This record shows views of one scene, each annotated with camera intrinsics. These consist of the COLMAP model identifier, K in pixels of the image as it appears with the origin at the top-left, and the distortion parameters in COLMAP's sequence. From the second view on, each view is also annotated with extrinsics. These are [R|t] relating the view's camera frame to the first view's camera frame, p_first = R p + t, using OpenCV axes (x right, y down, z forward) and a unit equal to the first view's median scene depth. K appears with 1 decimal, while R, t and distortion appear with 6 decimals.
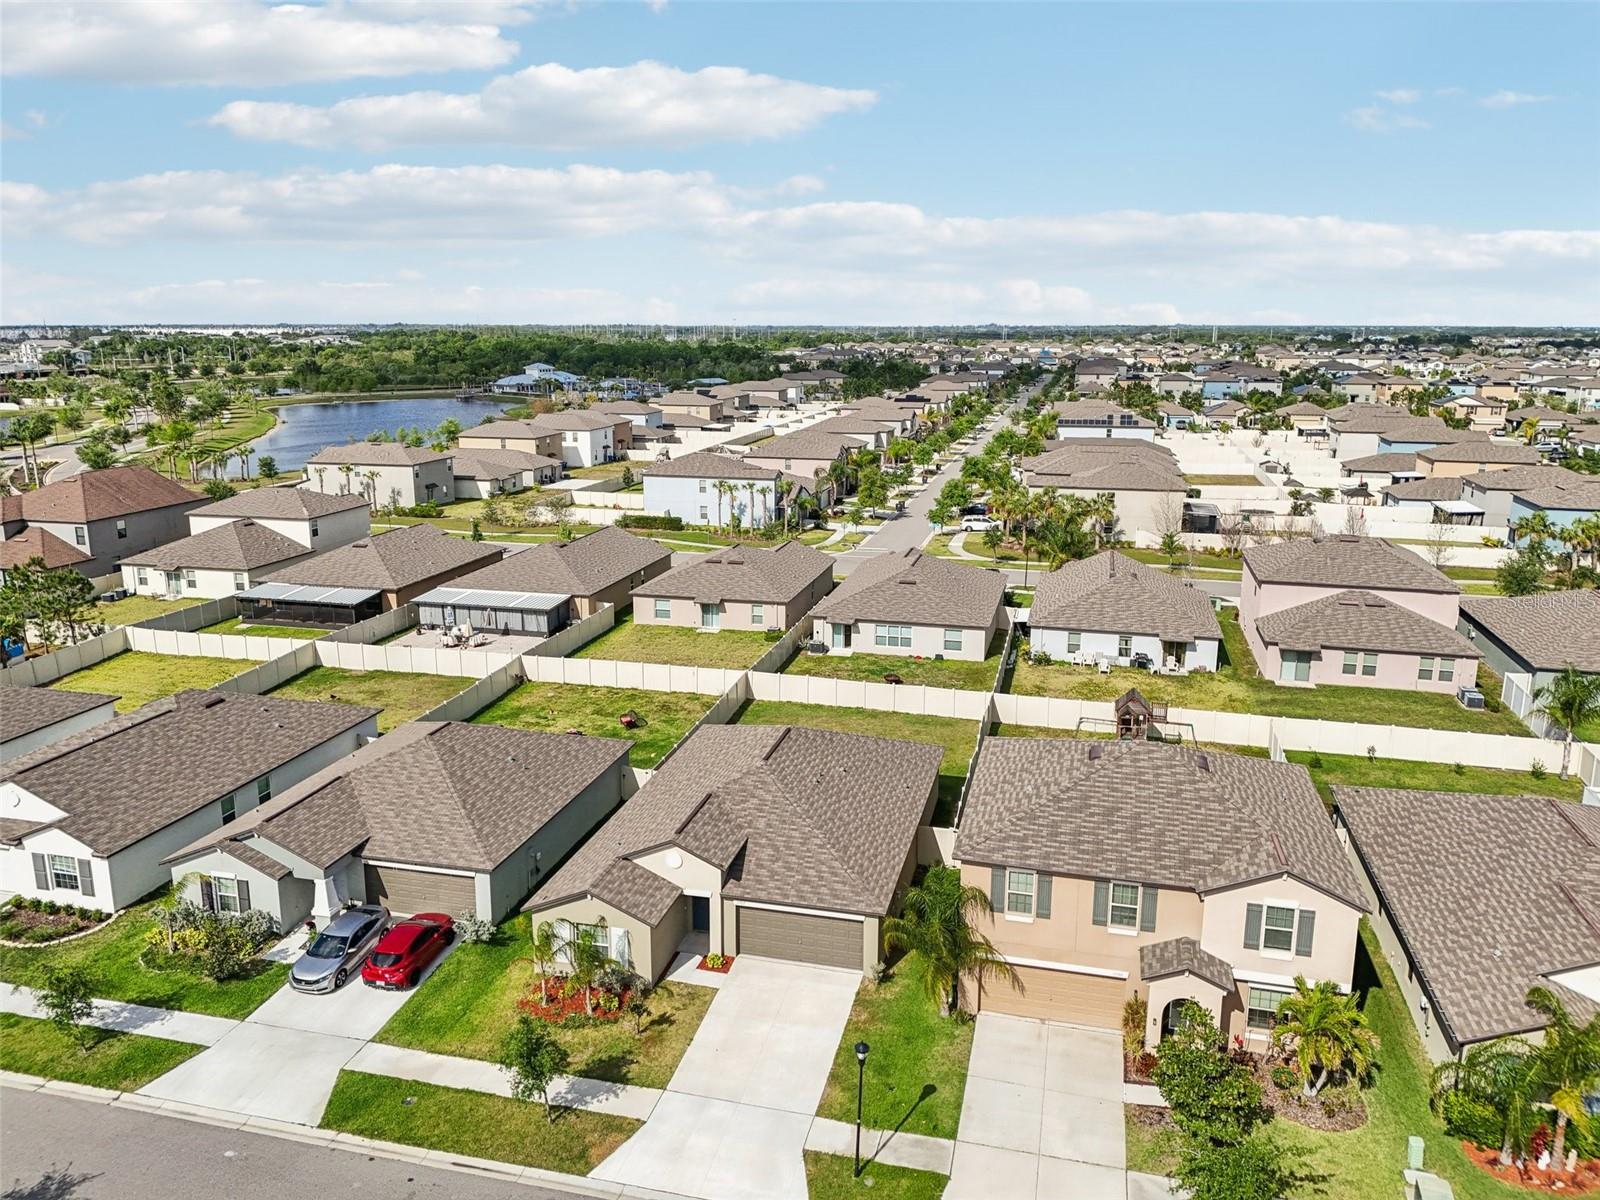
lens RADIAL K [[1215.1, 0, 798.3], [0, 1215.1, 629.2], [0, 0, 1]] dist [0.019427, -0.002233]
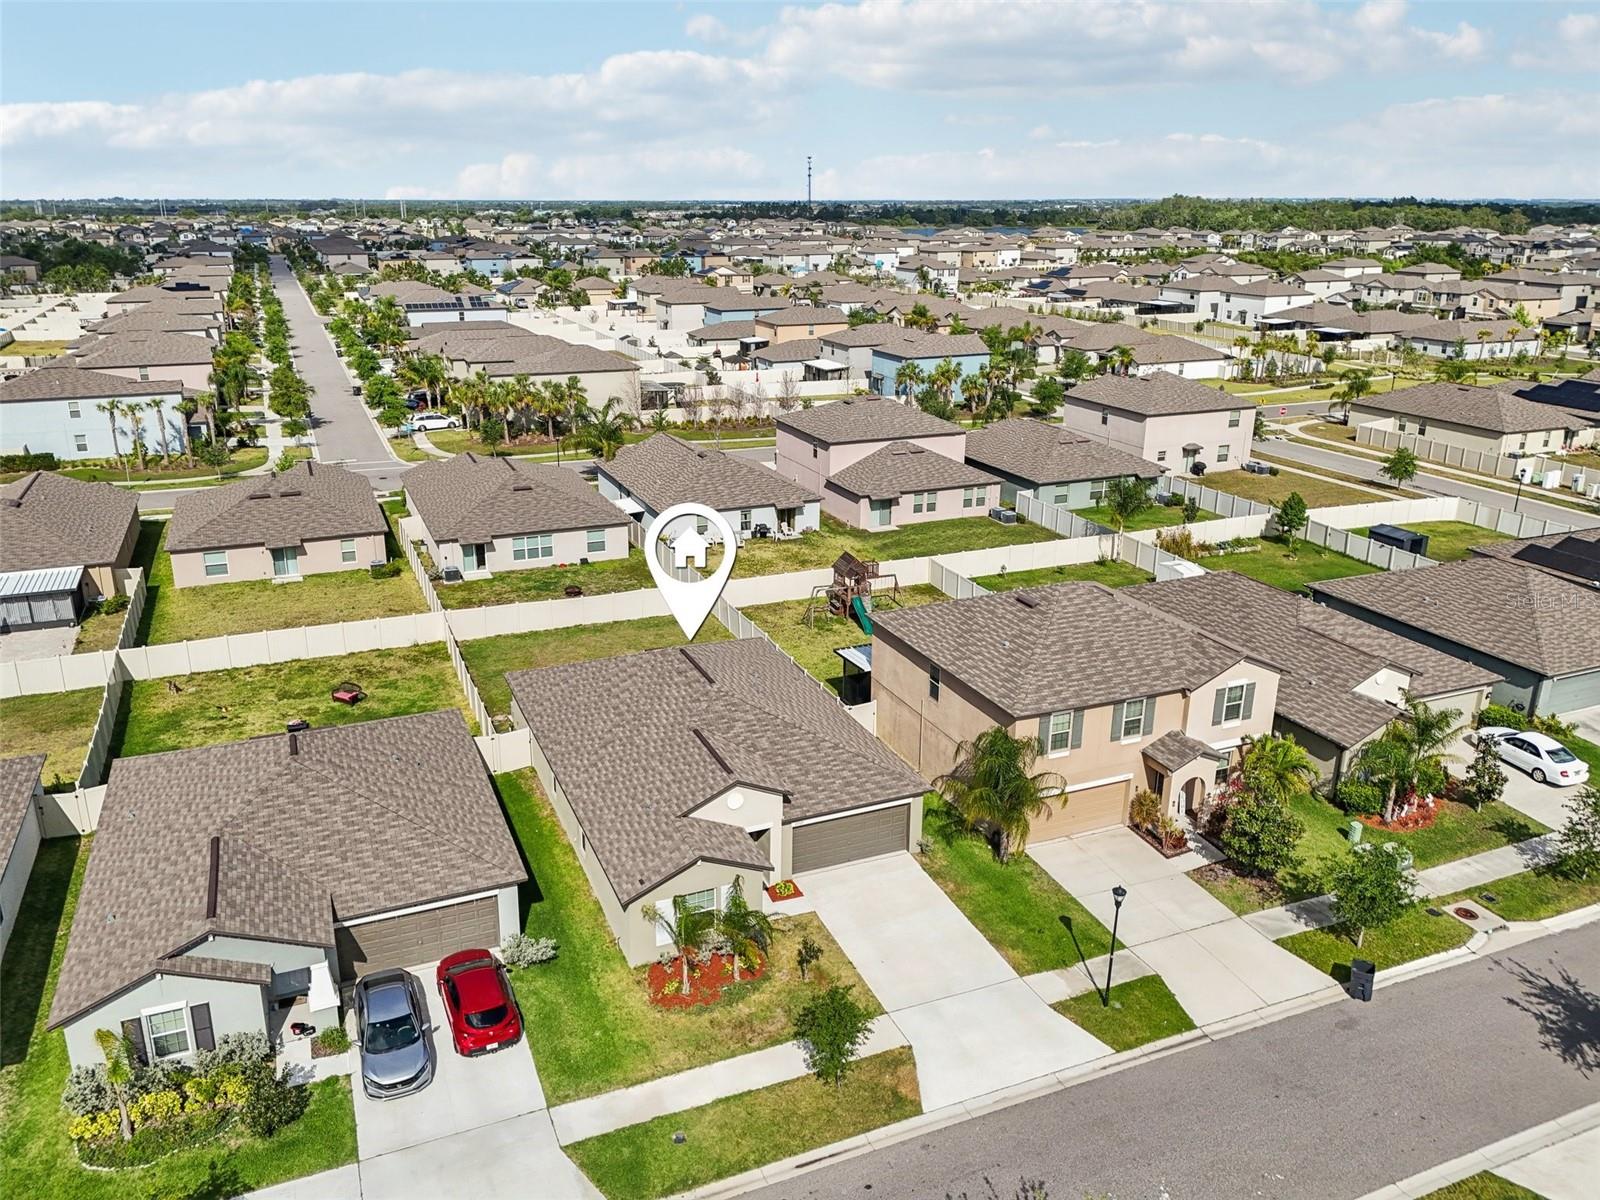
lens RADIAL K [[1185.6, 0, 798.0], [0, 1185.6, 673.5], [0, 0, 1]] dist [0.063535, -0.001923]
pose [[0.795170, -0.228501, 0.561687, -0.311149], [0.152932, 0.971912, 0.178883, -0.034426], [-0.586785, -0.056342, 0.807780, 0.134574]]
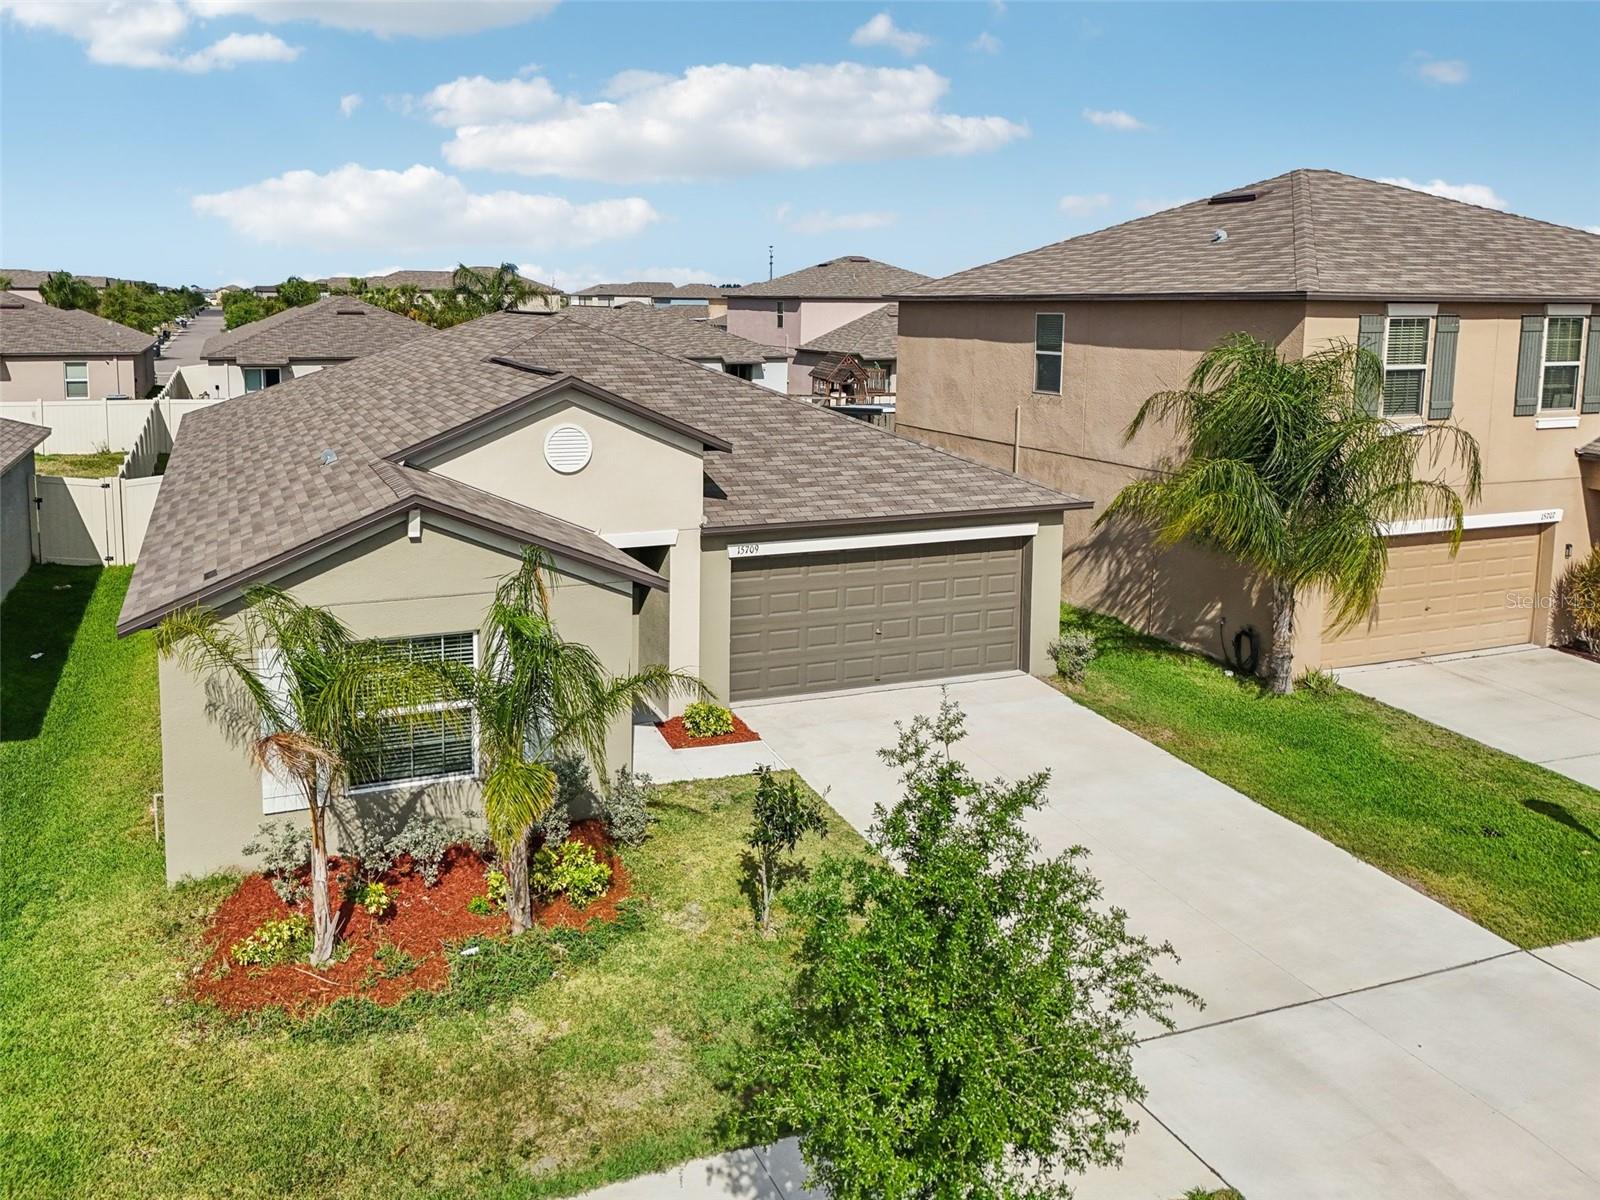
lens RADIAL K [[1251.2, 0, 702.9], [0, 1251.2, 515.8], [0, 0, 1]] dist [0.032077, -0.002910]
pose [[0.820903, -0.104060, 0.561507, -0.150071], [0.149173, 0.988193, -0.034951, 0.127123], [-0.551241, 0.112453, 0.826733, 0.391354]]
